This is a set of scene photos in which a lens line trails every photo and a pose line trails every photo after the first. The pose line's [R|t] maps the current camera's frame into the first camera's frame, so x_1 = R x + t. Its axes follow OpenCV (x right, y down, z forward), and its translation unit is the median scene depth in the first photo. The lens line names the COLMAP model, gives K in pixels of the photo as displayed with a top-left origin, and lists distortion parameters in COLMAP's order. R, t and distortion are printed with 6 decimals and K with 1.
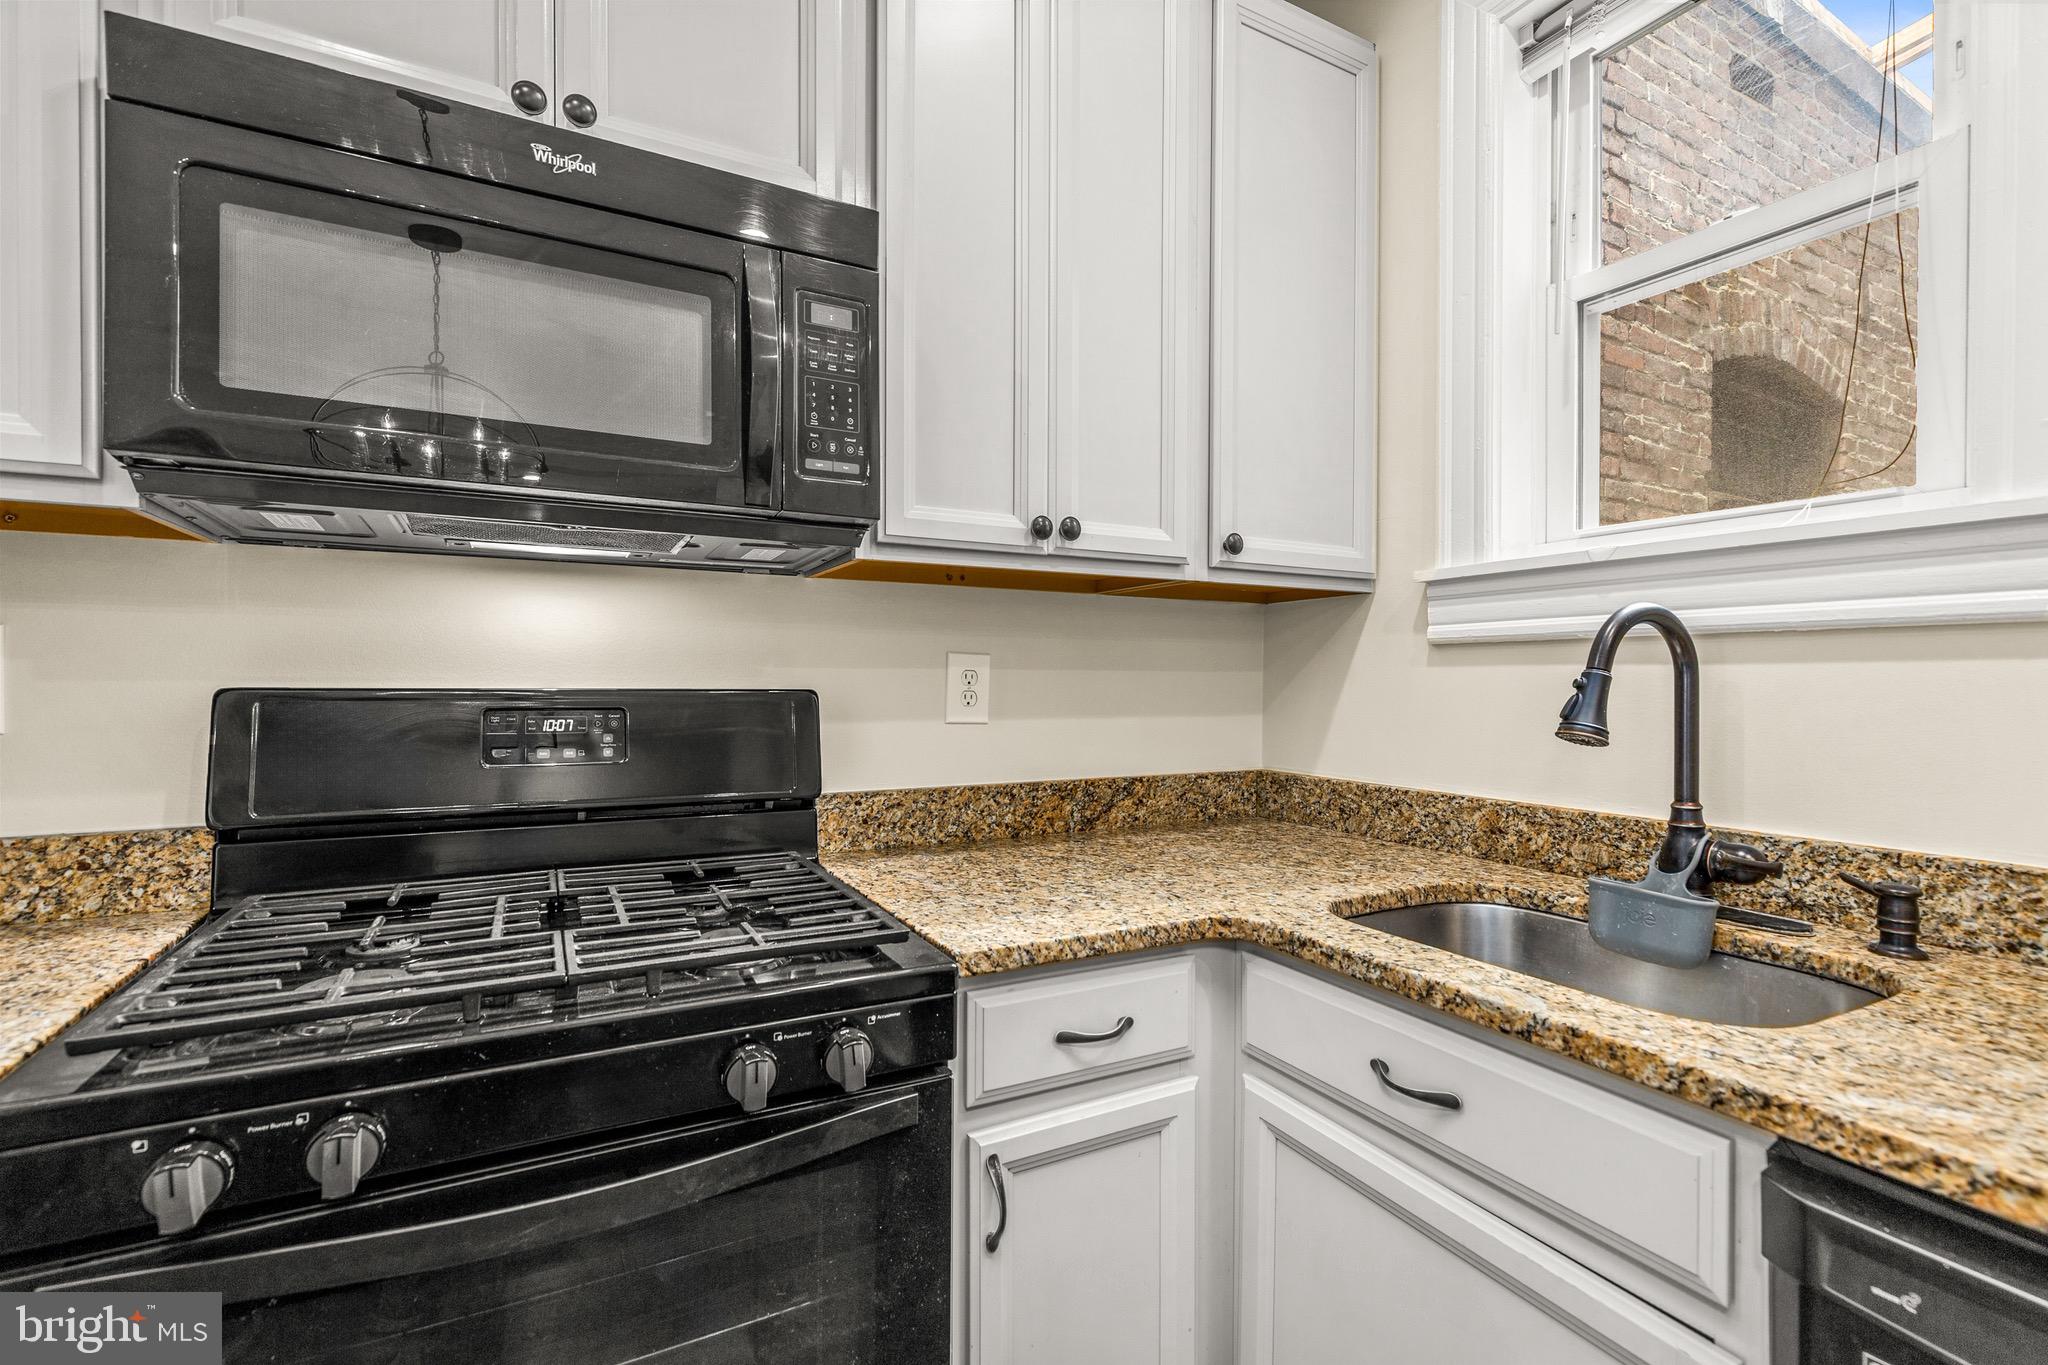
lens RADIAL K [[923.3, 0, 1020.8], [0, 923.3, 680.4], [0, 0, 1]] dist [0.011739, -0.002091]
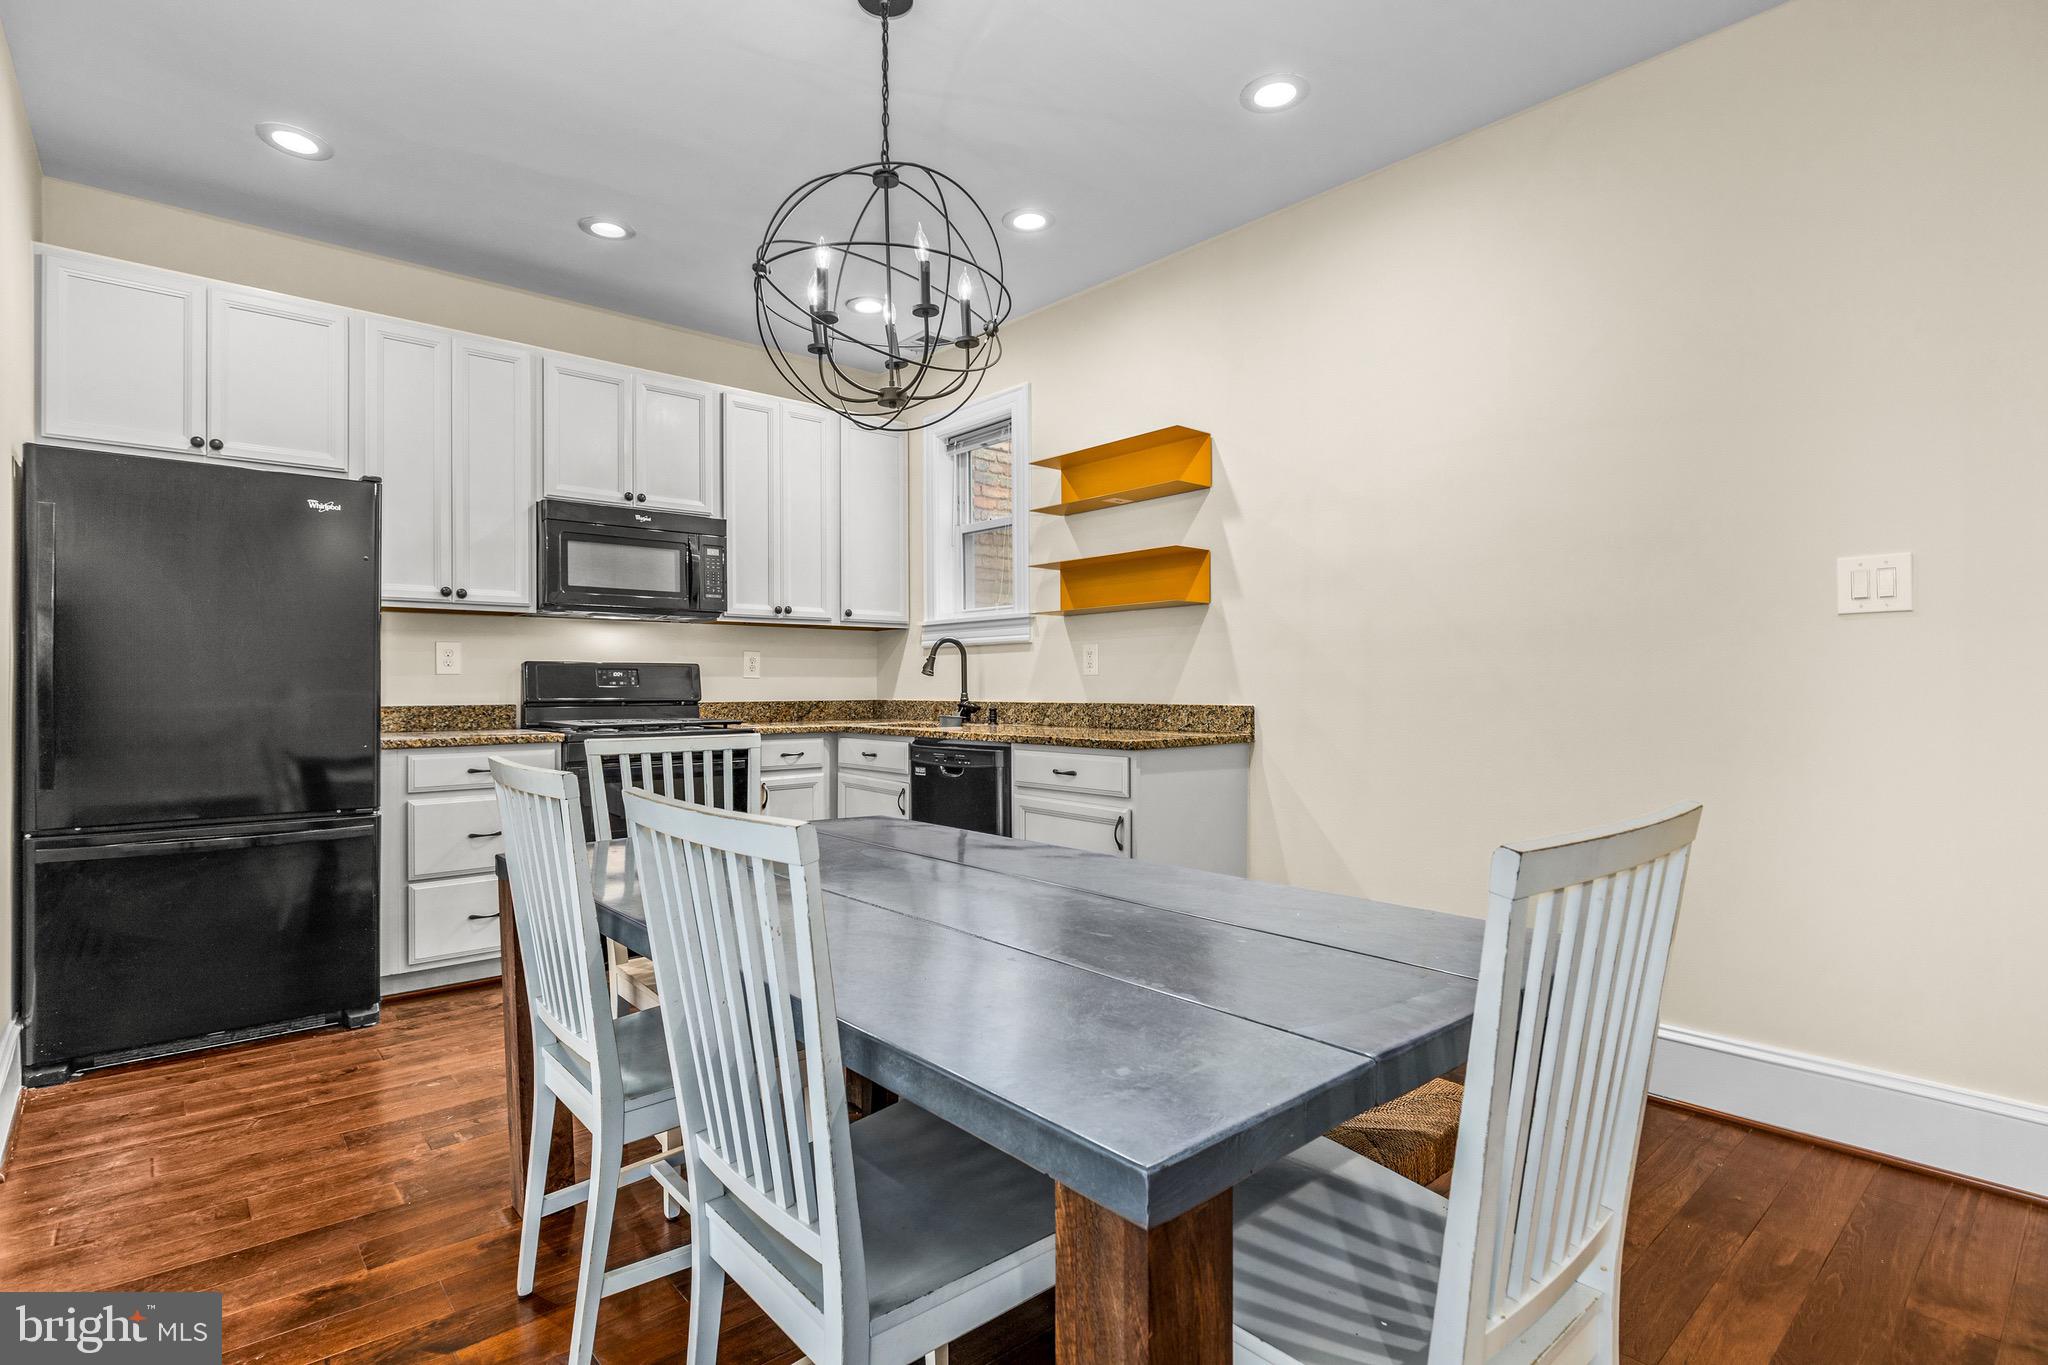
lens RADIAL K [[999.4, 0, 1027.2], [0, 999.4, 685.1], [0, 0, 1]] dist [0.007315, 0.000906]
pose [[0.971661, -0.007961, 0.236245, 0.045880], [0.008418, 0.999964, -0.000927, 0.109479], [-0.236229, 0.002889, 0.971693, -2.840813]]
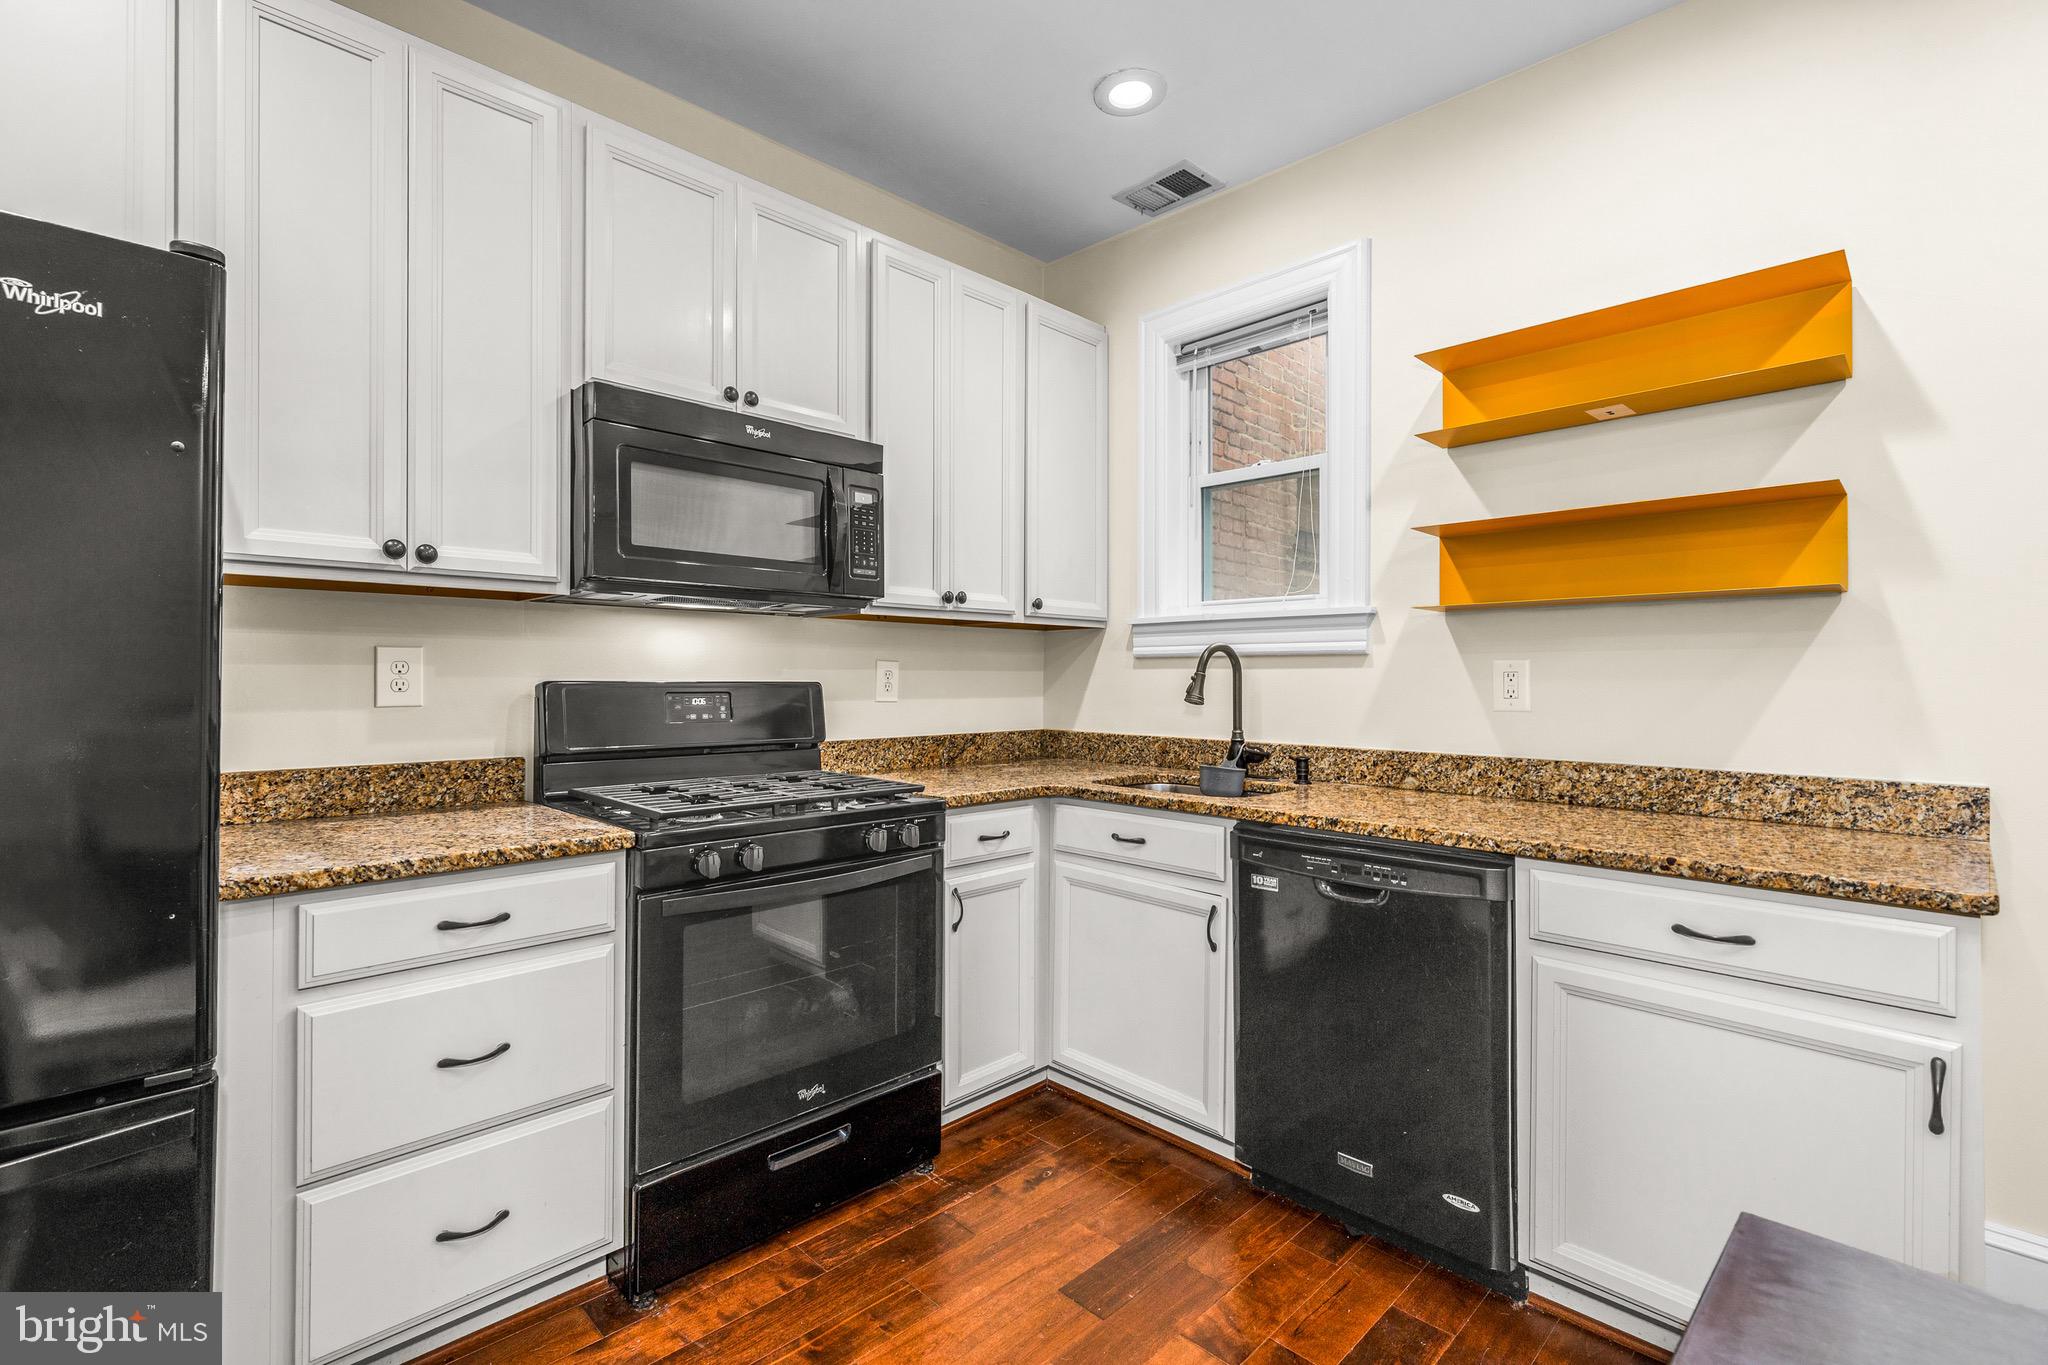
lens RADIAL K [[923.3, 0, 1025.2], [0, 923.3, 677.1], [0, 0, 1]] dist [0.011739, -0.002091]
pose [[0.955626, -0.001549, 0.294579, -0.462204], [0.001444, 0.999999, 0.000574, -0.000011], [-0.294580, -0.000123, 0.955627, -1.043286]]
